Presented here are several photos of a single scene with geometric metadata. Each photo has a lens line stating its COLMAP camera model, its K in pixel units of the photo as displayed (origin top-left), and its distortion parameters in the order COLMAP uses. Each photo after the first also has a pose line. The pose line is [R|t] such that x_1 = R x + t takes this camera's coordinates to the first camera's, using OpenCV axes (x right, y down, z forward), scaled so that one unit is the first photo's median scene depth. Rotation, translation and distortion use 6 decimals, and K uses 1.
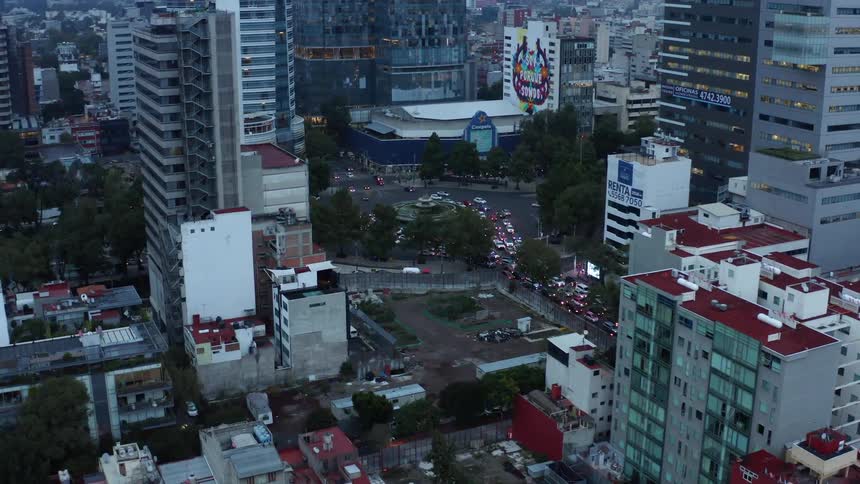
lens RADIAL K [[977.9, 0, 426.7], [0, 977.9, 242.4], [0, 0, 1]] dist [-0.168504, 0.000000]
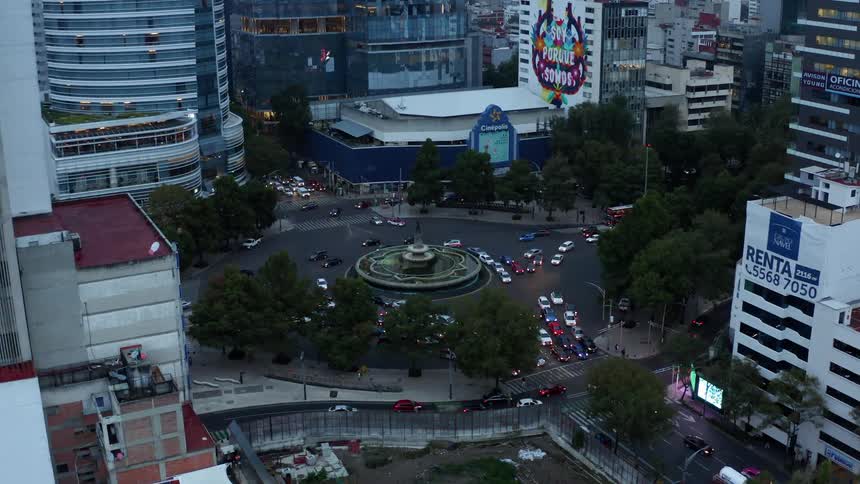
lens RADIAL K [[977.9, 0, 433.9], [0, 977.9, 241.5], [0, 0, 1]] dist [-0.168504, 0.000000]
pose [[0.999693, -0.011821, 0.021768, -0.004333], [0.011296, 0.999647, 0.024054, -0.055124], [-0.022045, -0.023801, 0.999474, 0.302330]]
